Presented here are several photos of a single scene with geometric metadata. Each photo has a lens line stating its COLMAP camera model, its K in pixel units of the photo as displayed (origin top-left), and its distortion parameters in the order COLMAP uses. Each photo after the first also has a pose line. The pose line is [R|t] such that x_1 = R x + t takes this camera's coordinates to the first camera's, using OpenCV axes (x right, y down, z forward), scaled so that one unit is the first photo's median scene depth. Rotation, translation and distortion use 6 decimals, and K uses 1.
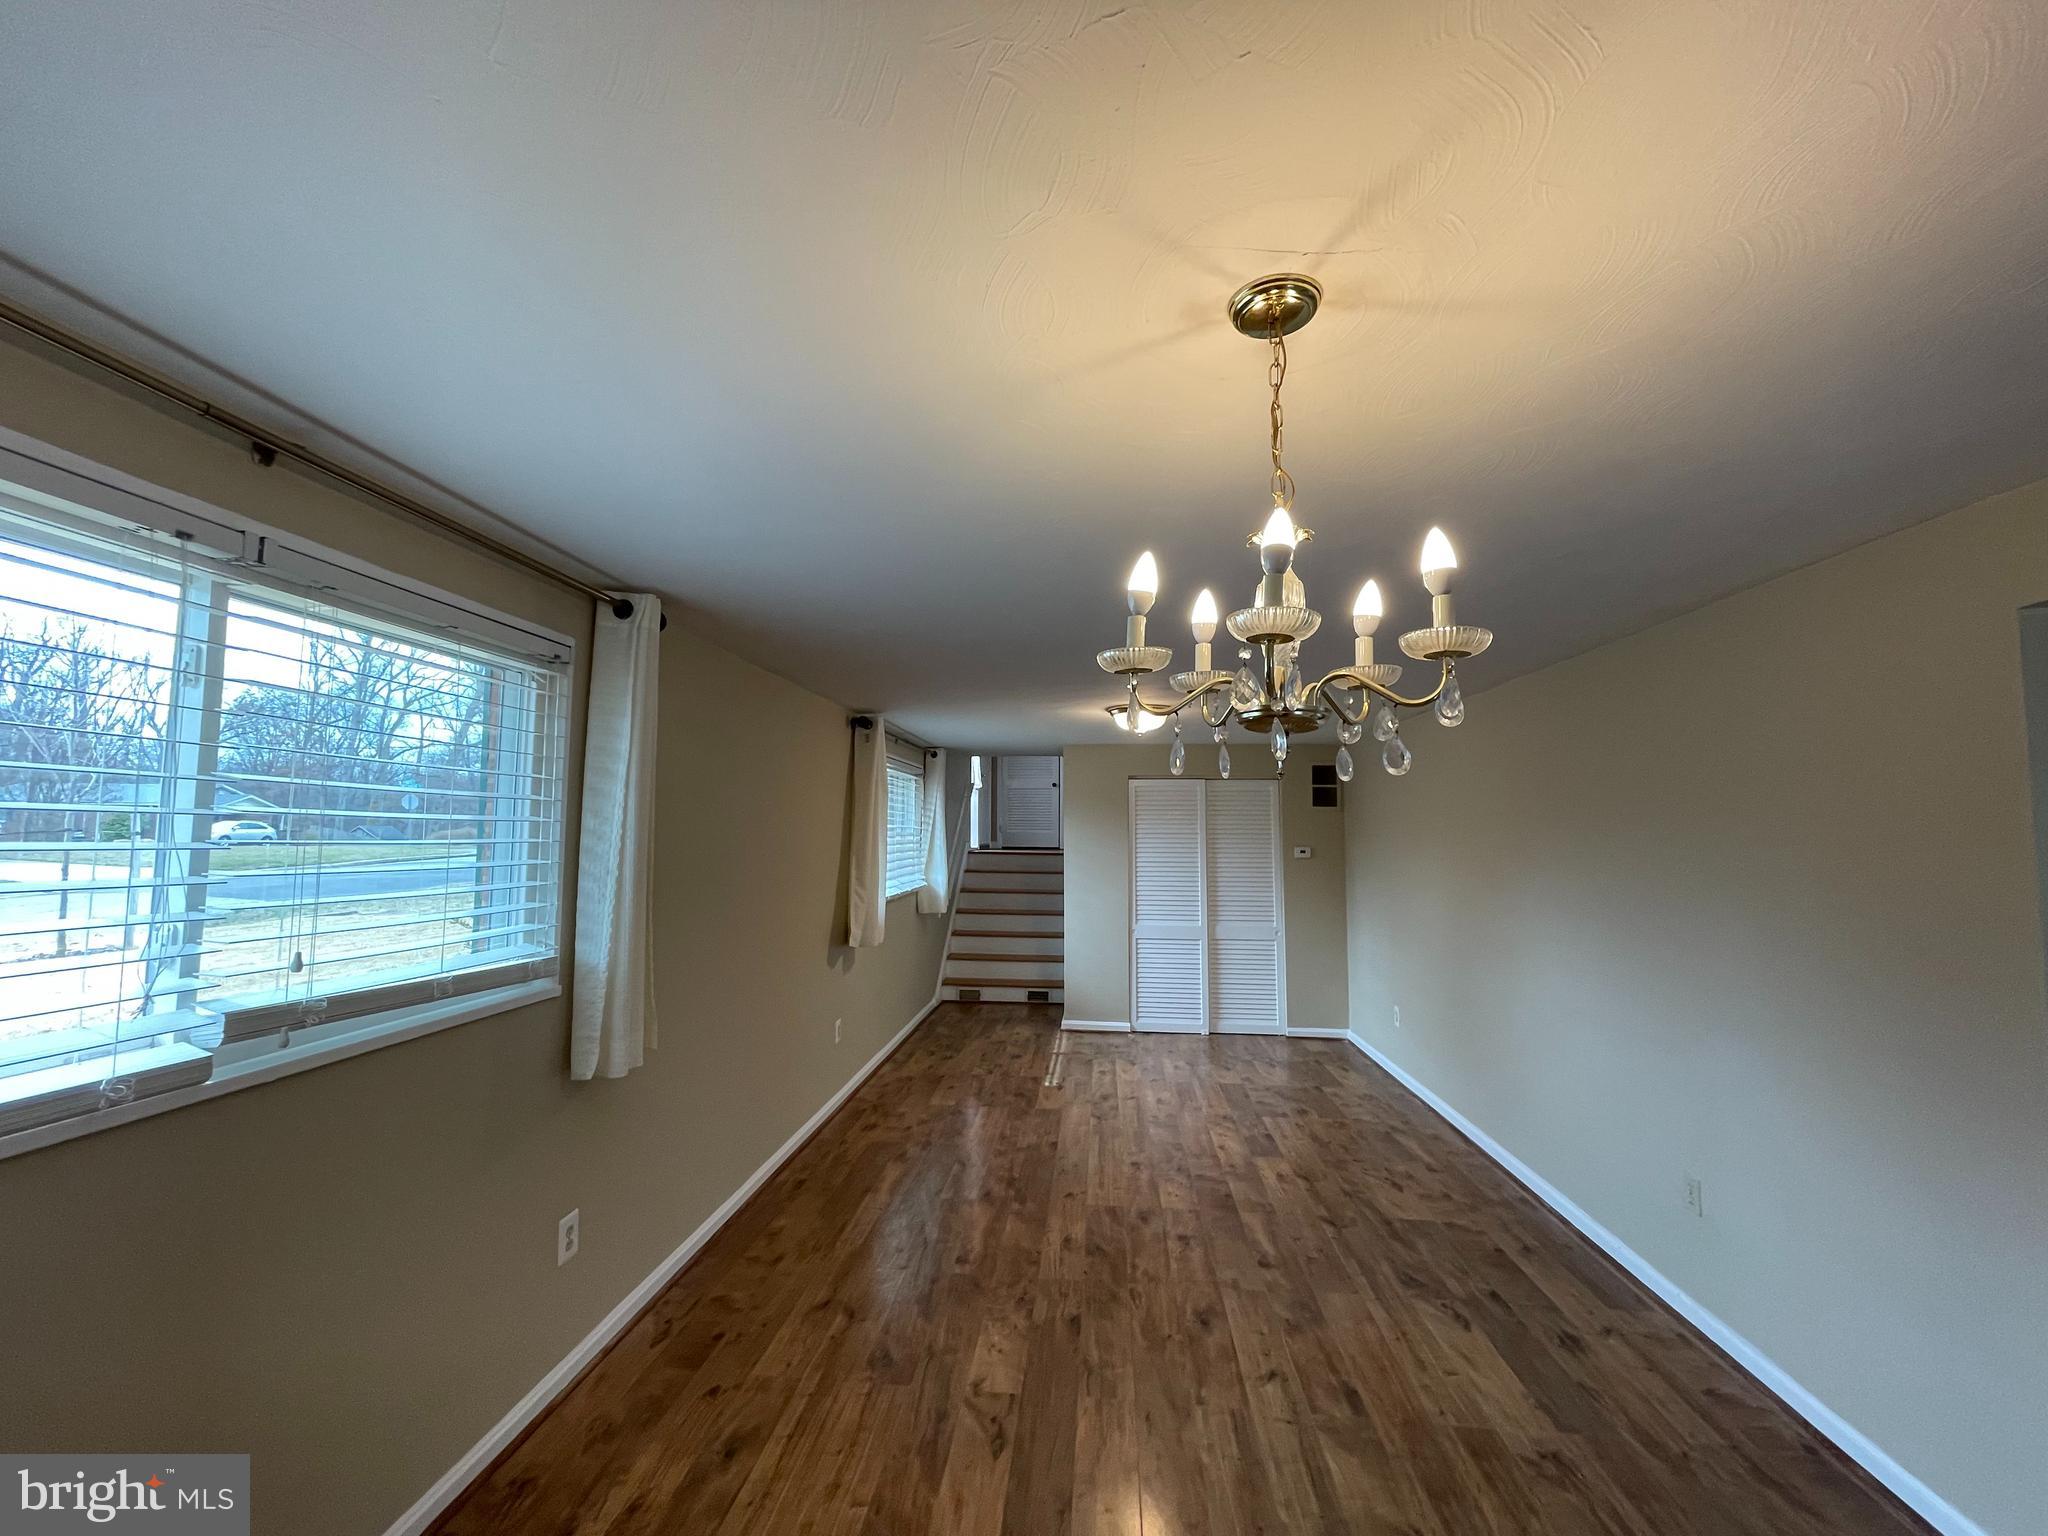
lens RADIAL K [[826.9, 0, 1025.4], [0, 826.9, 764.8], [0, 0, 1]] dist [-0.003847, 0.002664]
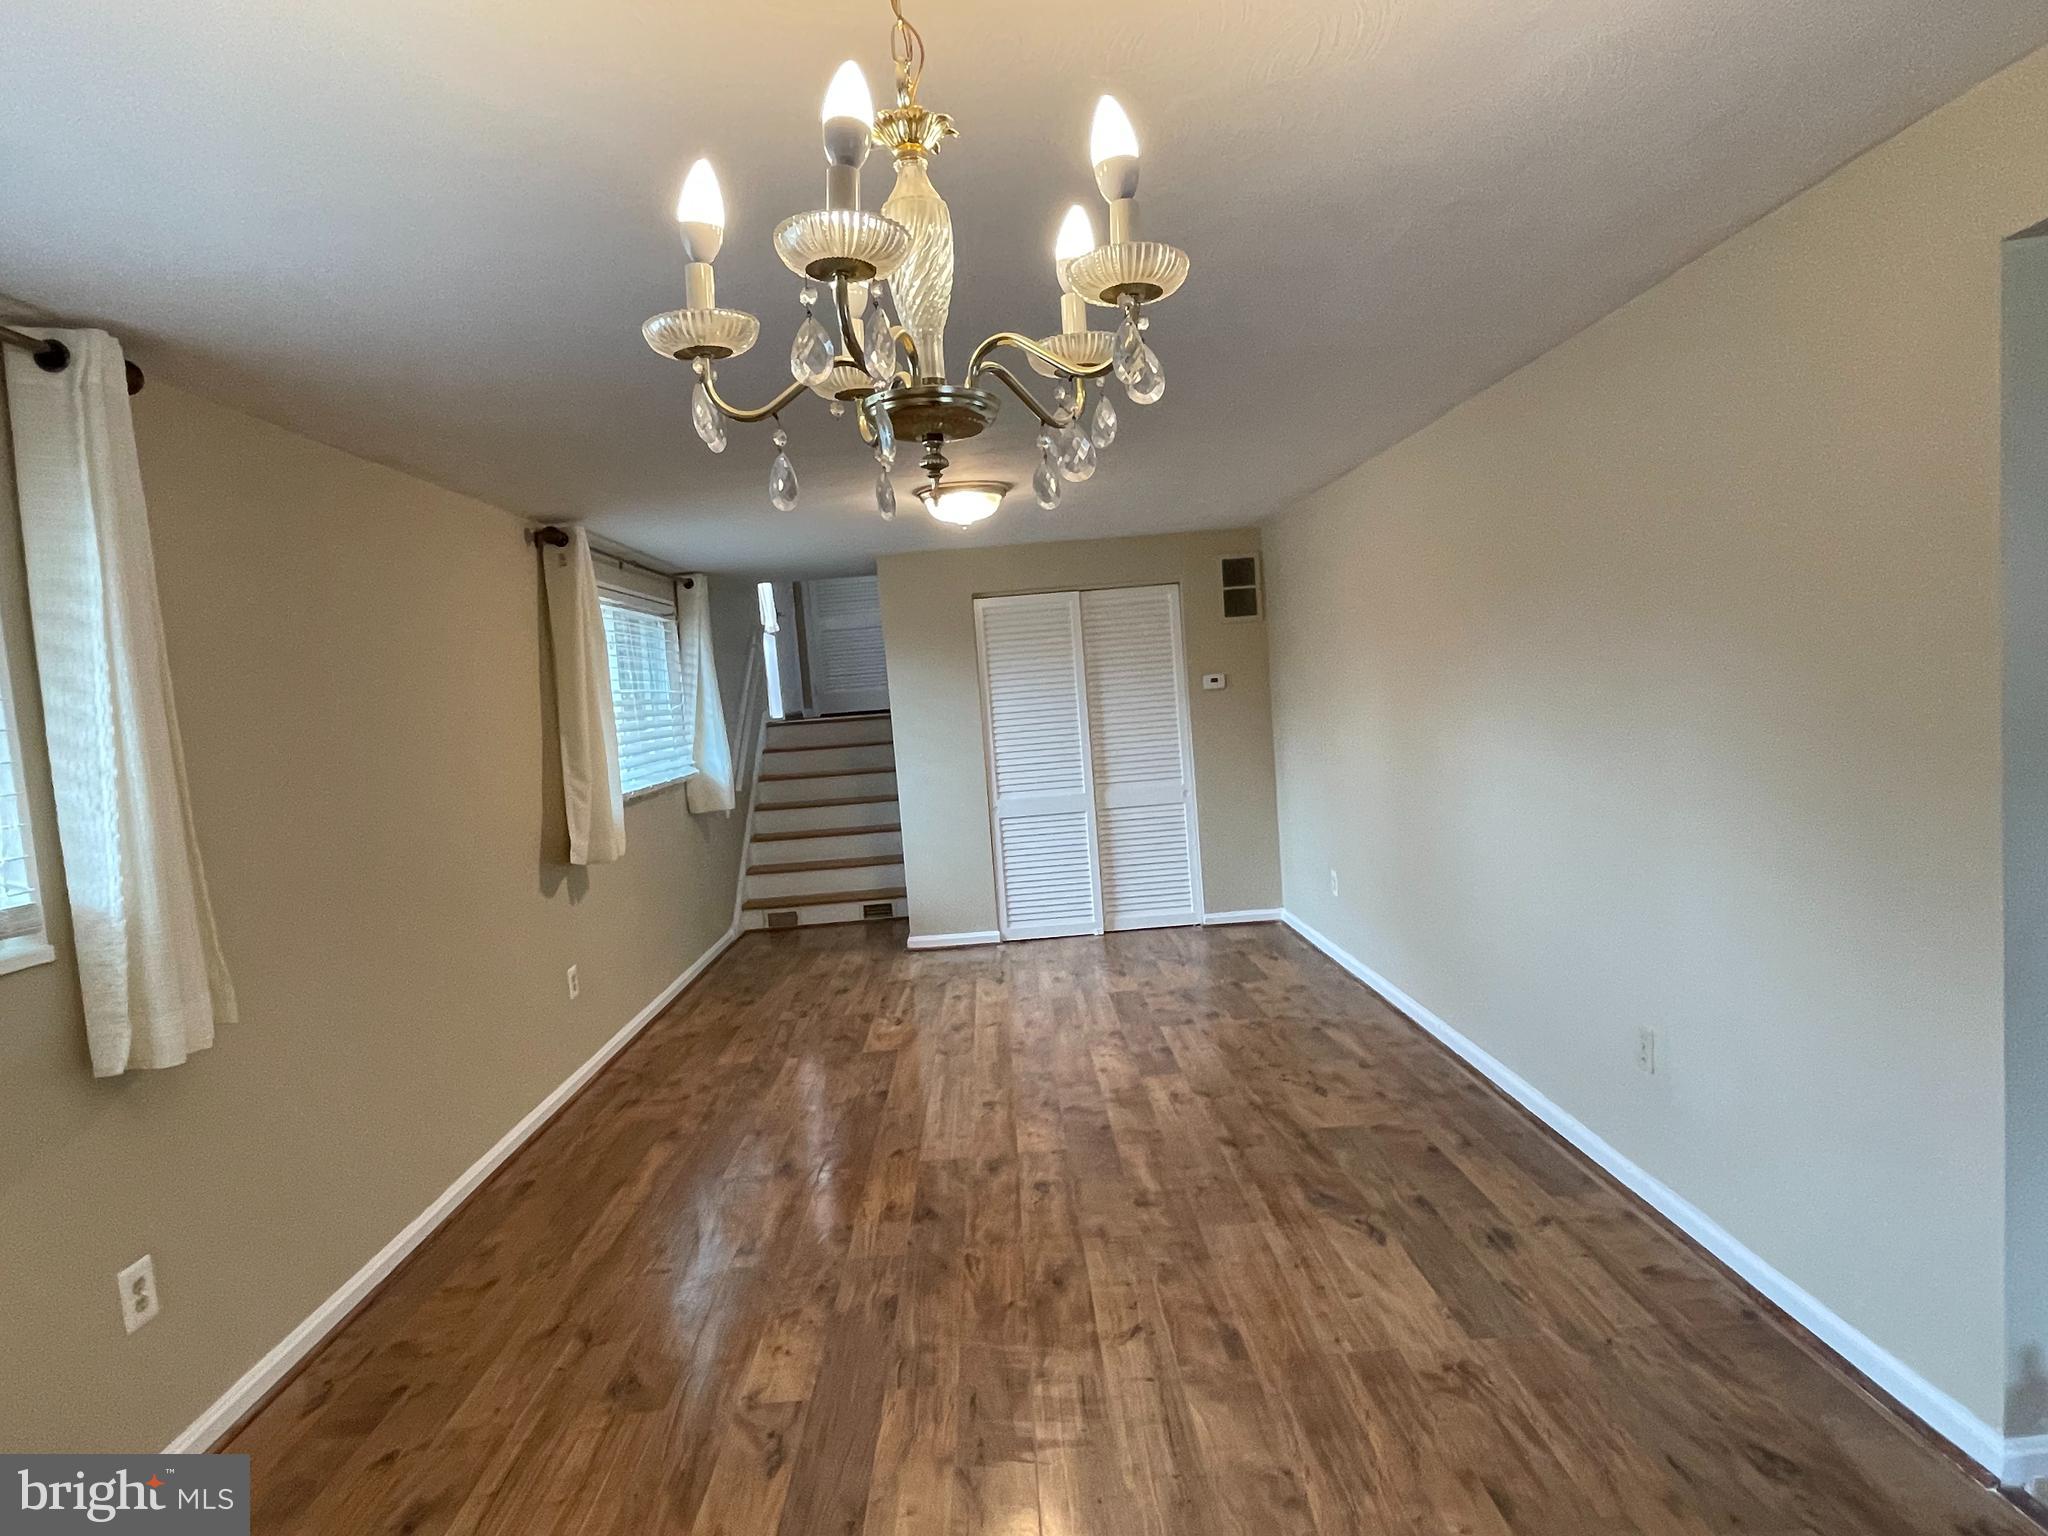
lens RADIAL K [[1158.3, 0, 1024.0], [0, 1158.3, 768.5], [0, 0, 1]] dist [-0.008668, 0.006637]
pose [[0.989703, -0.089517, 0.111694, 0.110884], [0.072390, 0.986192, 0.148944, 0.041280], [-0.123485, -0.139325, 0.982517, 0.009717]]
